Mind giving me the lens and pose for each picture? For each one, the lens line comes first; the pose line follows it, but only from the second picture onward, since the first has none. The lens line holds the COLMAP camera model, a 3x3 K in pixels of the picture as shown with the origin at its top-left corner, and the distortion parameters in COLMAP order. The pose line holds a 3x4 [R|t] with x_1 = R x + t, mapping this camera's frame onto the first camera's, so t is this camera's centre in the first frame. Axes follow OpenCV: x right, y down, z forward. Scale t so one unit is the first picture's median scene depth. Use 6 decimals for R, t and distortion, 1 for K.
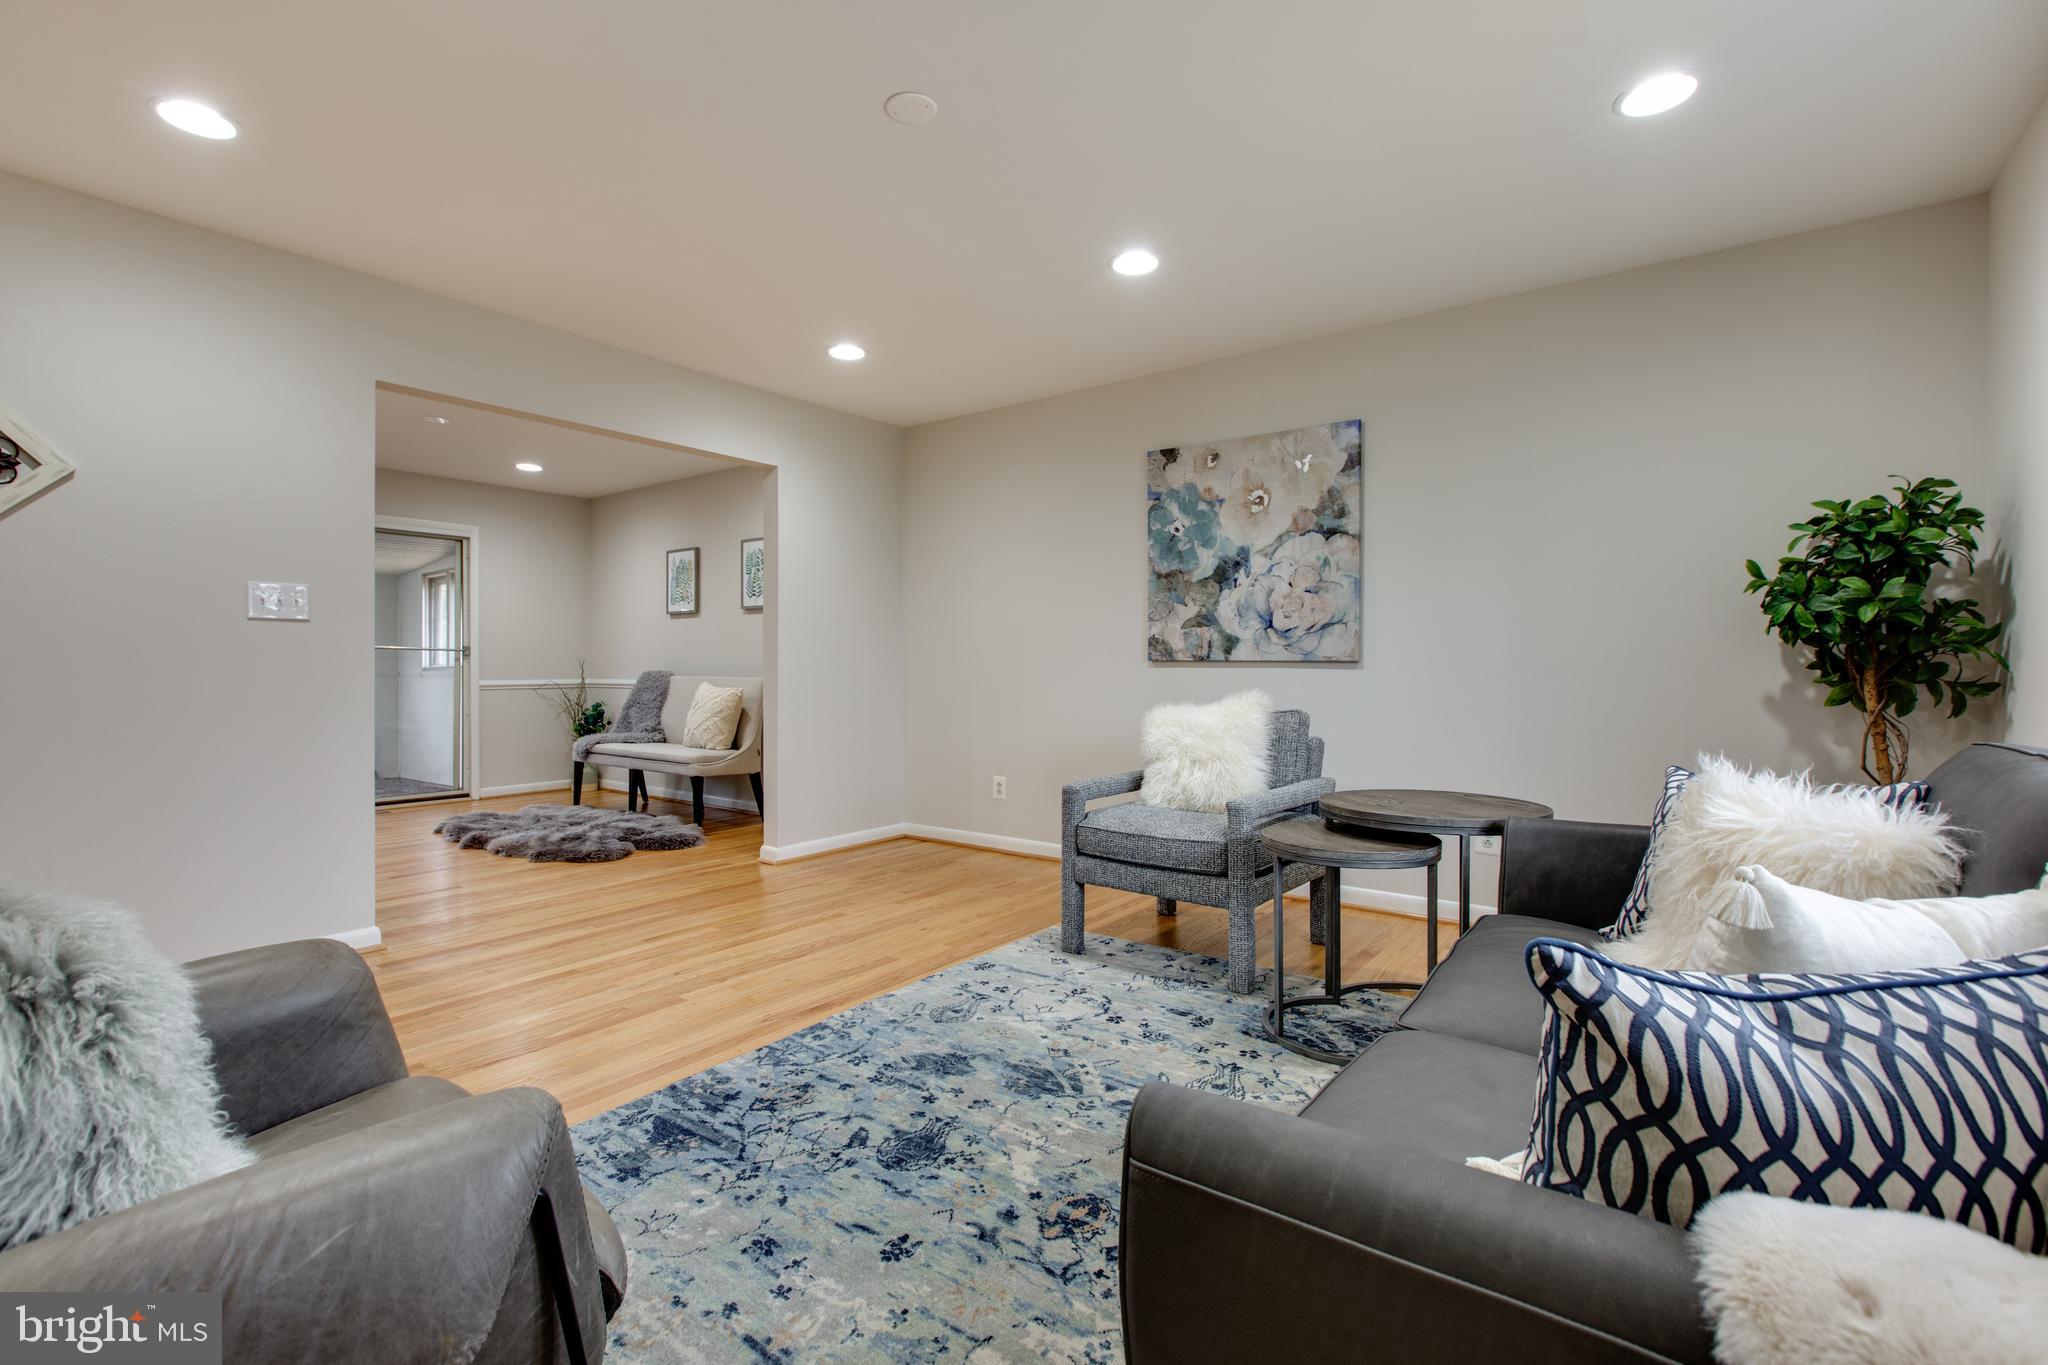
lens RADIAL K [[931.3, 0, 932.7], [0, 931.3, 674.2], [0, 0, 1]] dist [-0.002253, -0.000291]
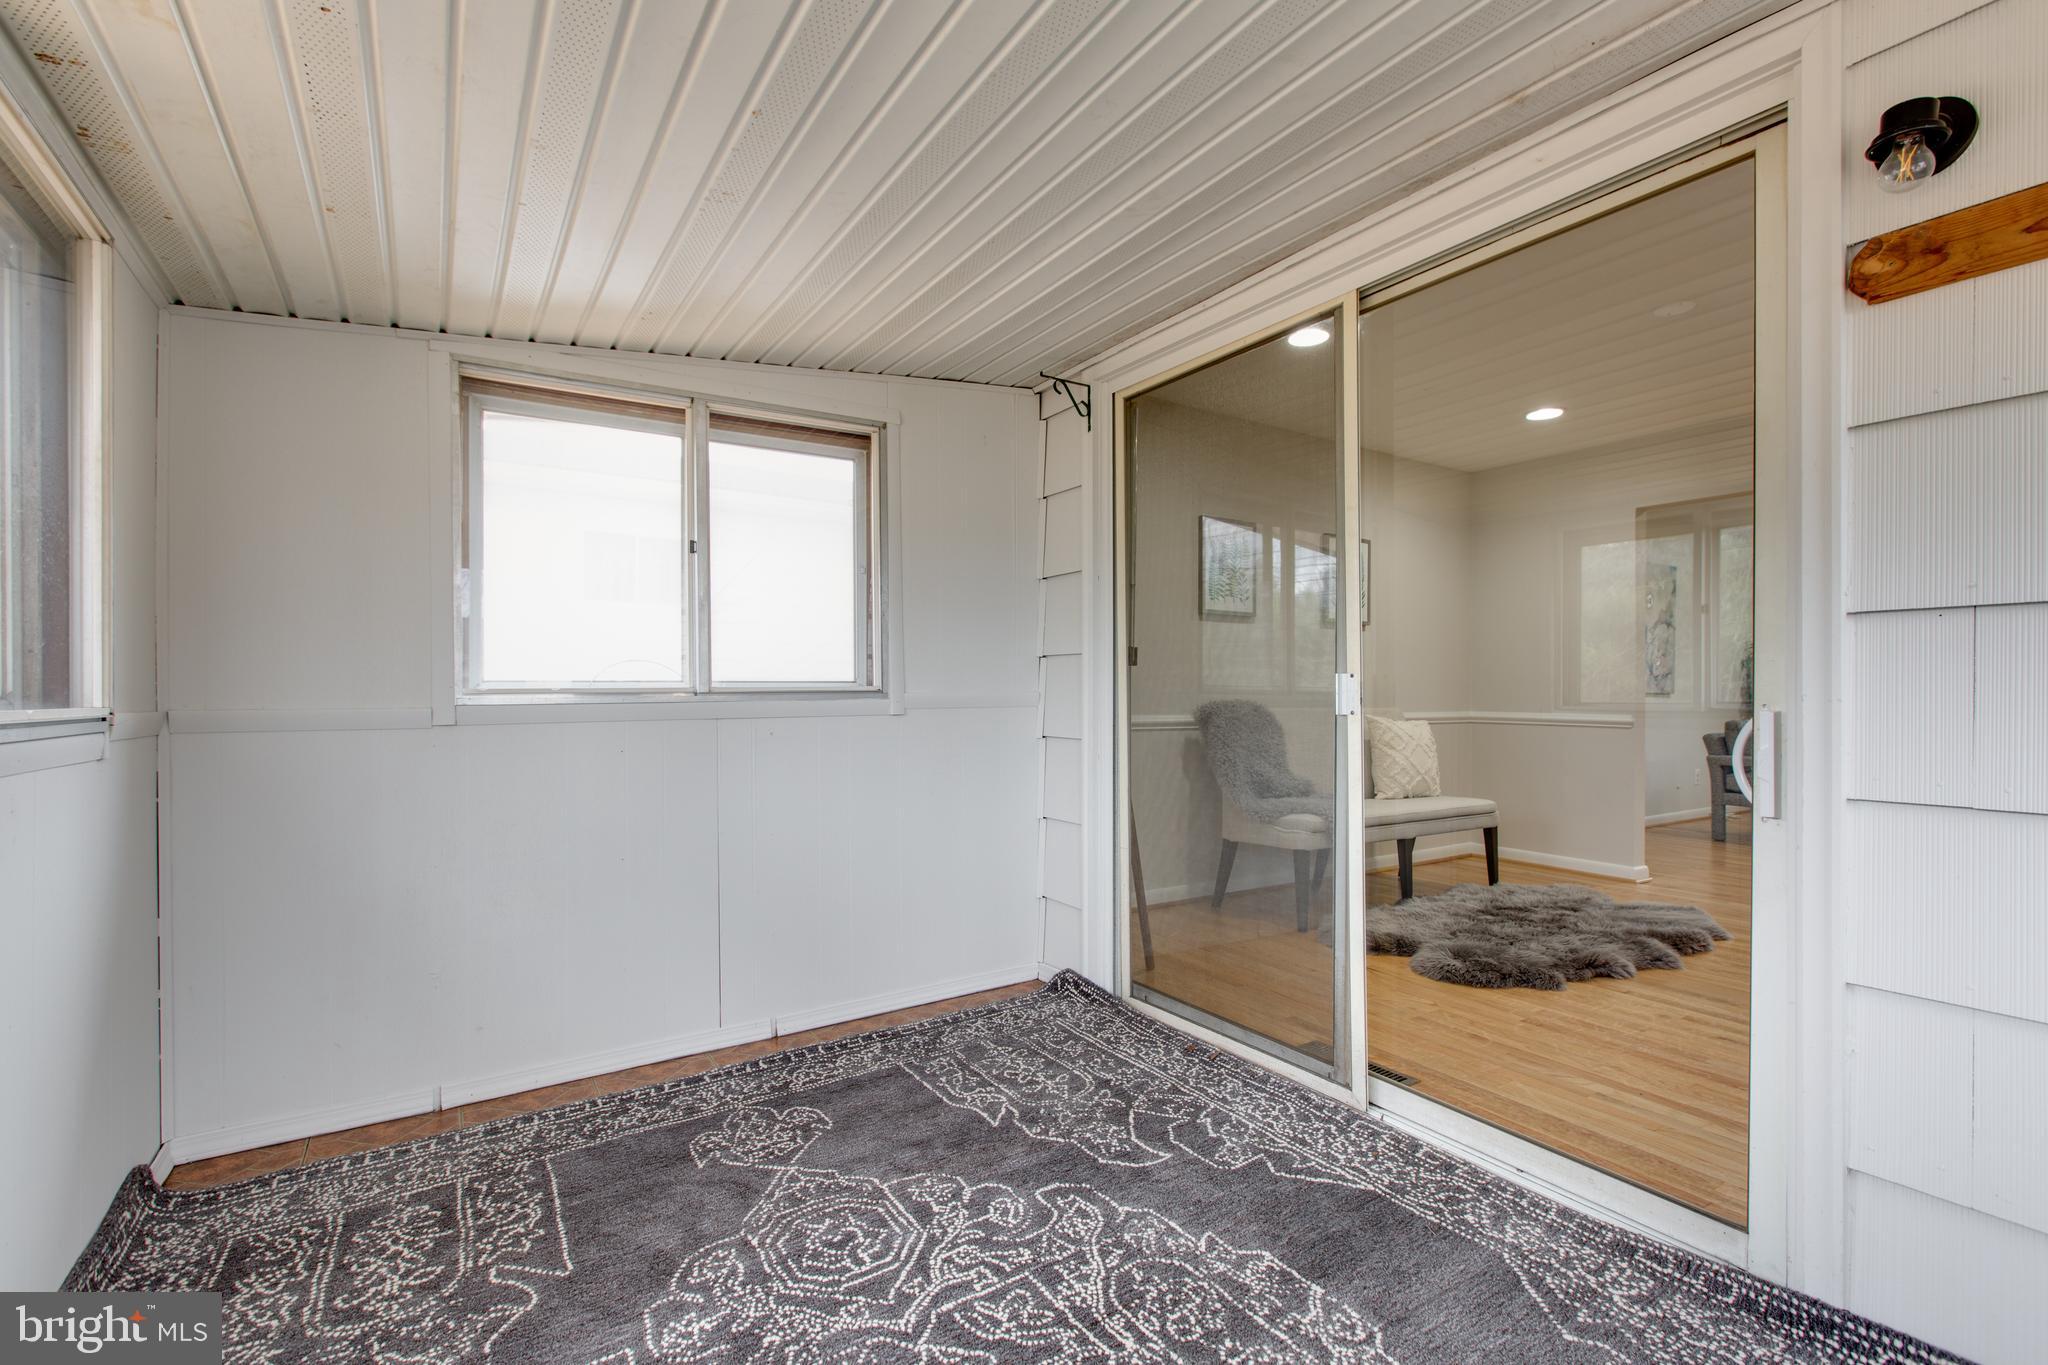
lens RADIAL K [[930.4, 0, 1052.4], [0, 930.4, 685.6], [0, 0, 1]] dist [-0.000865, -0.000236]
pose [[0.277512, 0.016272, 0.960584, -2.491621], [0.007008, 0.999796, -0.018960, -0.006276], [-0.960697, 0.011993, 0.277341, 2.447527]]
